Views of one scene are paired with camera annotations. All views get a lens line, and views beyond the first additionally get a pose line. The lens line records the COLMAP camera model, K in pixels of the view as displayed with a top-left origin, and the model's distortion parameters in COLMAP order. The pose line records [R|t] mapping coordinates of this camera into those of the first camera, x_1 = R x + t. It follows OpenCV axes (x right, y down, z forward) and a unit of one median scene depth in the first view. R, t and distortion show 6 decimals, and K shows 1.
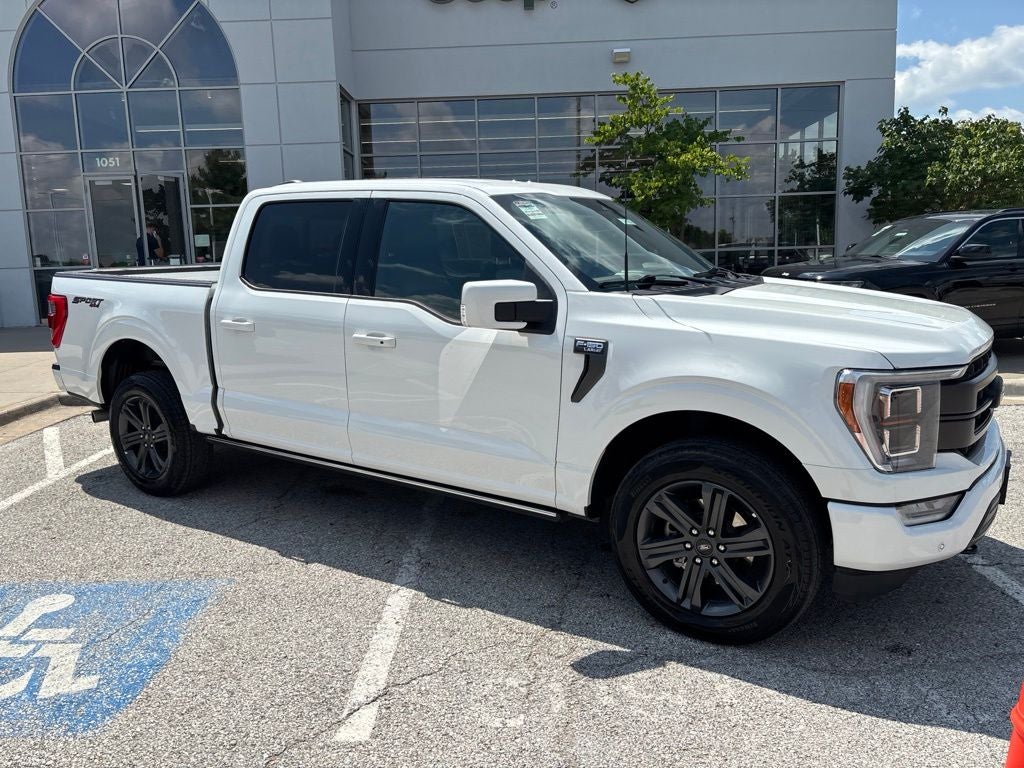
lens RADIAL K [[778.3, 0, 508.0], [0, 778.3, 386.2], [0, 0, 1]] dist [0.049472, -0.064716]
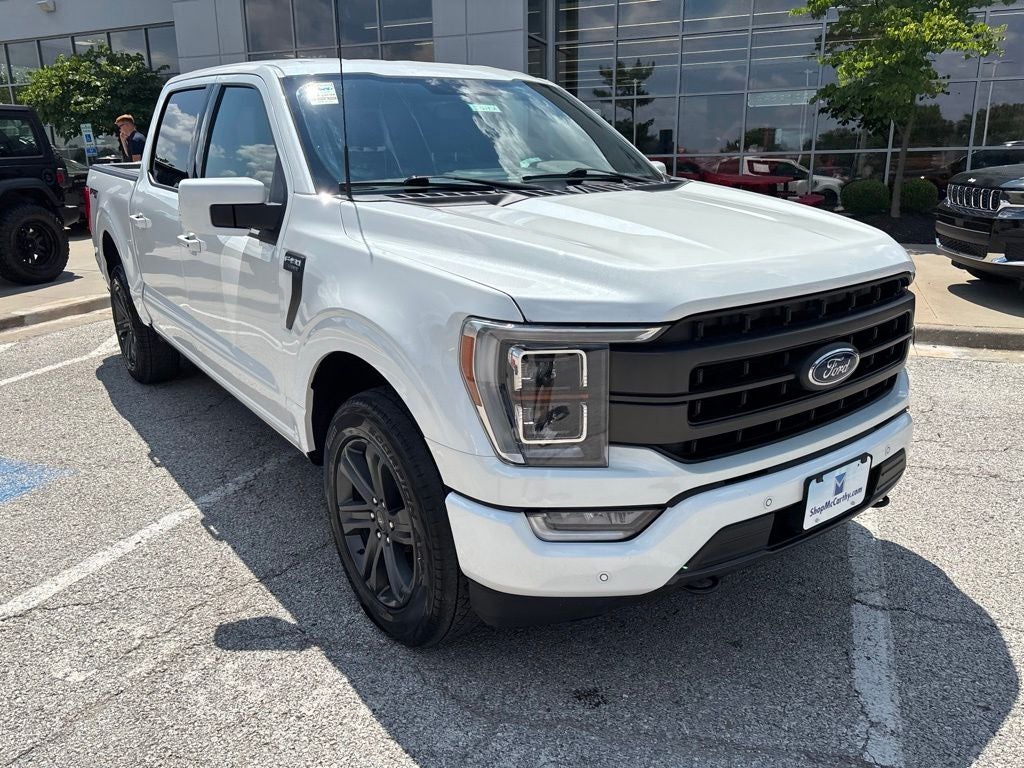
lens RADIAL K [[778.3, 0, 508.0], [0, 778.3, 386.2], [0, 0, 1]] dist [0.049472, -0.064716]
pose [[0.934978, 0.108501, -0.337703, 0.593463], [-0.066186, 0.988712, 0.134419, -0.046991], [0.348476, -0.103328, 0.931605, 0.286626]]
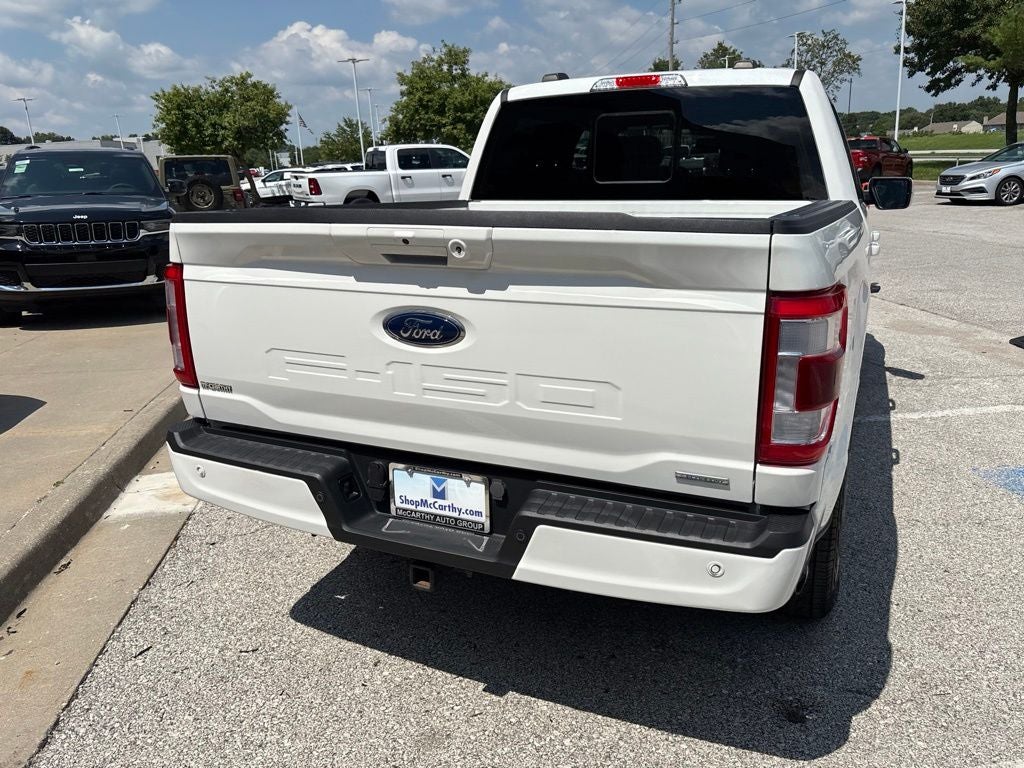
lens RADIAL K [[778.1, 0, 508.6], [0, 778.1, 374.1], [0, 0, 1]] dist [0.049979, -0.064574]
pose [[-0.154579, -0.232094, 0.960332, -1.444447], [0.199477, 0.944665, 0.260416, -0.318491], [-0.967633, 0.231819, -0.099728, 1.948822]]
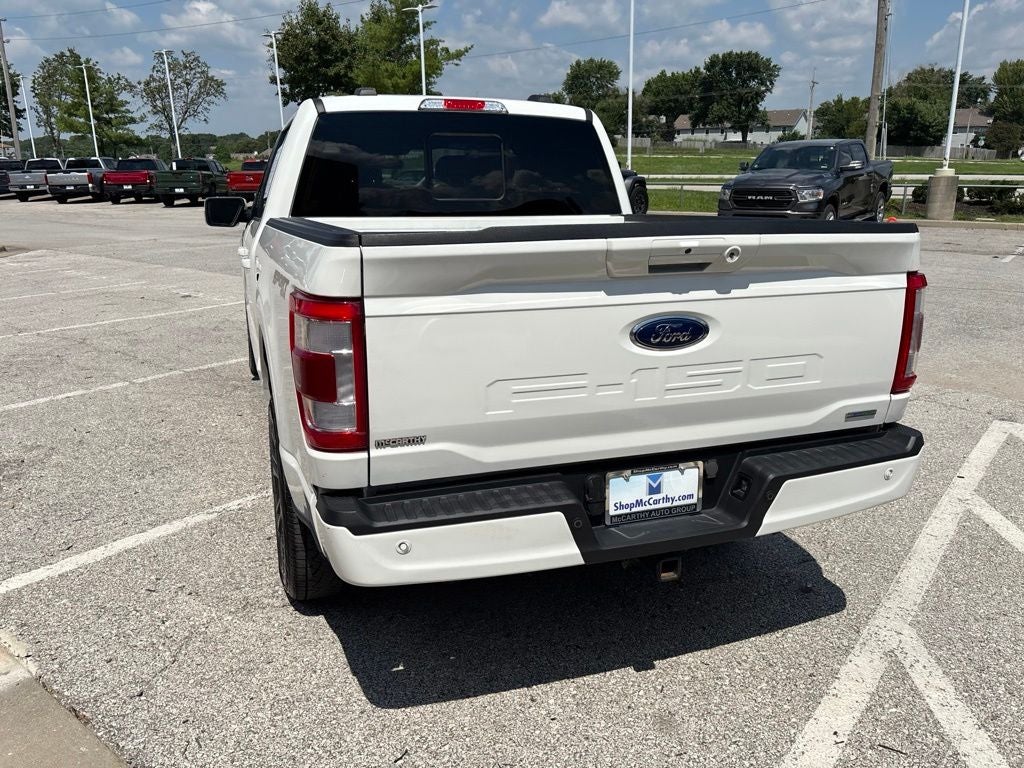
lens RADIAL K [[778.1, 0, 508.6], [0, 778.1, 374.1], [0, 0, 1]] dist [0.049979, -0.064574]
pose [[-0.797997, -0.127710, 0.588974, -1.124940], [0.122017, 0.922812, 0.365418, -0.427362], [-0.590180, 0.363468, -0.720818, 2.497121]]
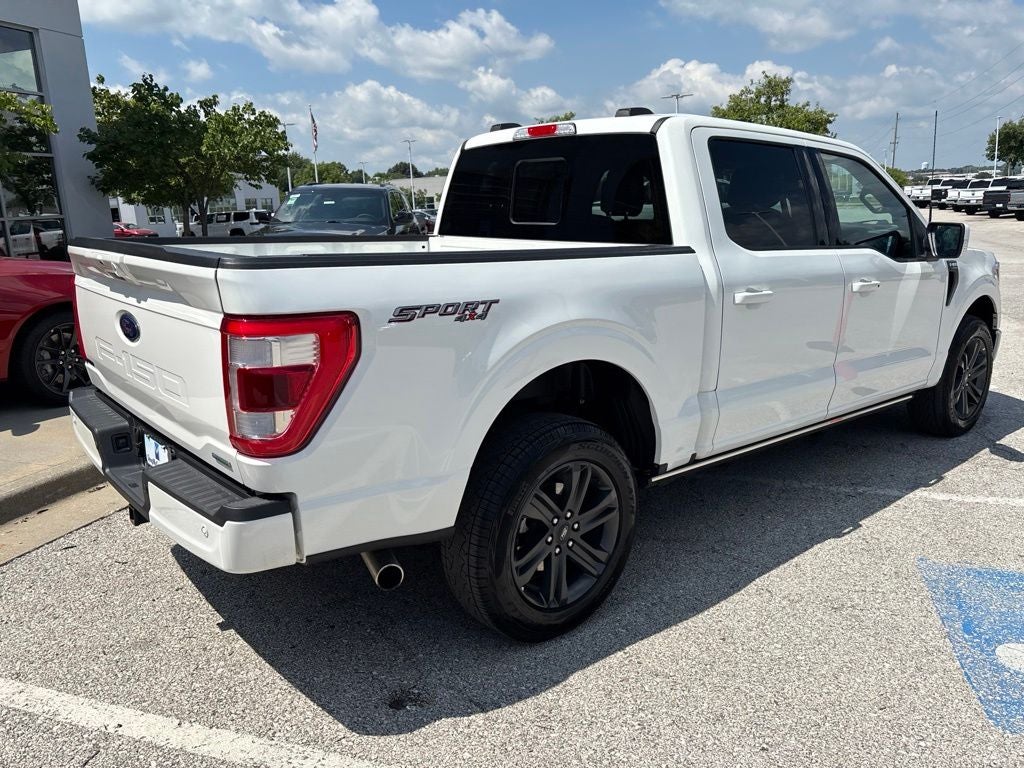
lens RADIAL K [[778.1, 0, 508.6], [0, 778.1, 374.1], [0, 0, 1]] dist [0.049979, -0.064574]
pose [[0.275632, -0.189400, 0.942419, -1.520562], [0.177422, 0.973577, 0.143771, -0.208523], [-0.944748, 0.127578, 0.301953, 1.330366]]
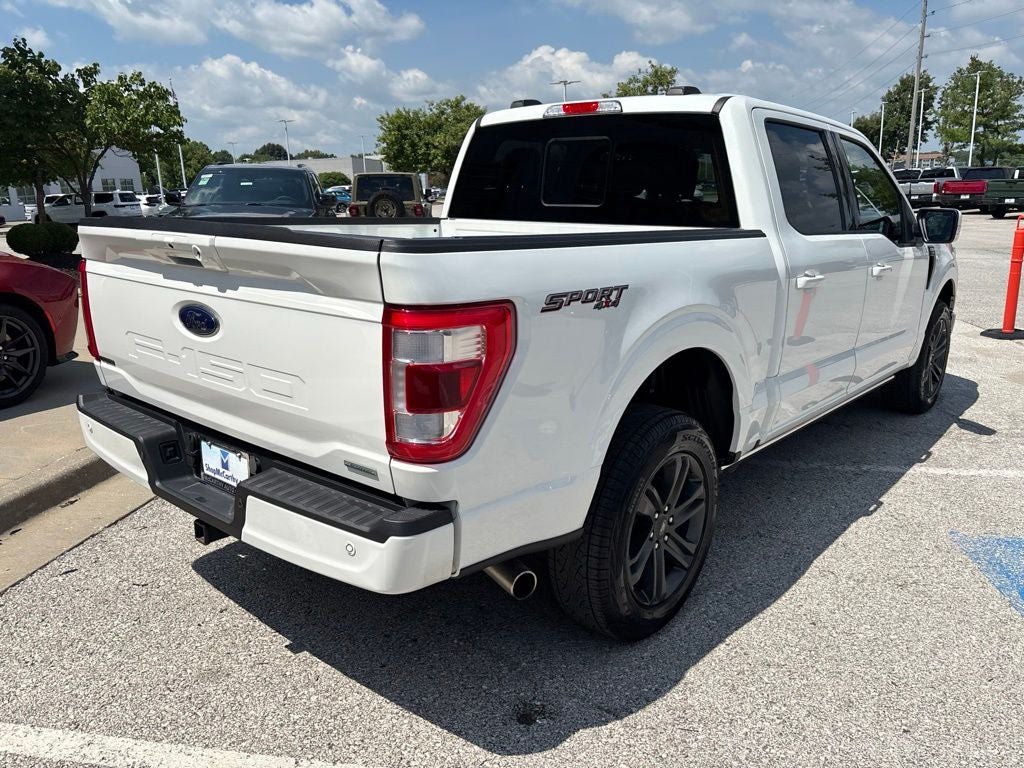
lens RADIAL K [[778.3, 0, 508.0], [0, 778.3, 386.2], [0, 0, 1]] dist [0.049472, -0.064716]
pose [[0.124362, -0.224545, 0.966495, -1.518032], [0.174089, 0.963885, 0.201538, -0.245516], [-0.976845, 0.143193, 0.158962, 1.563847]]
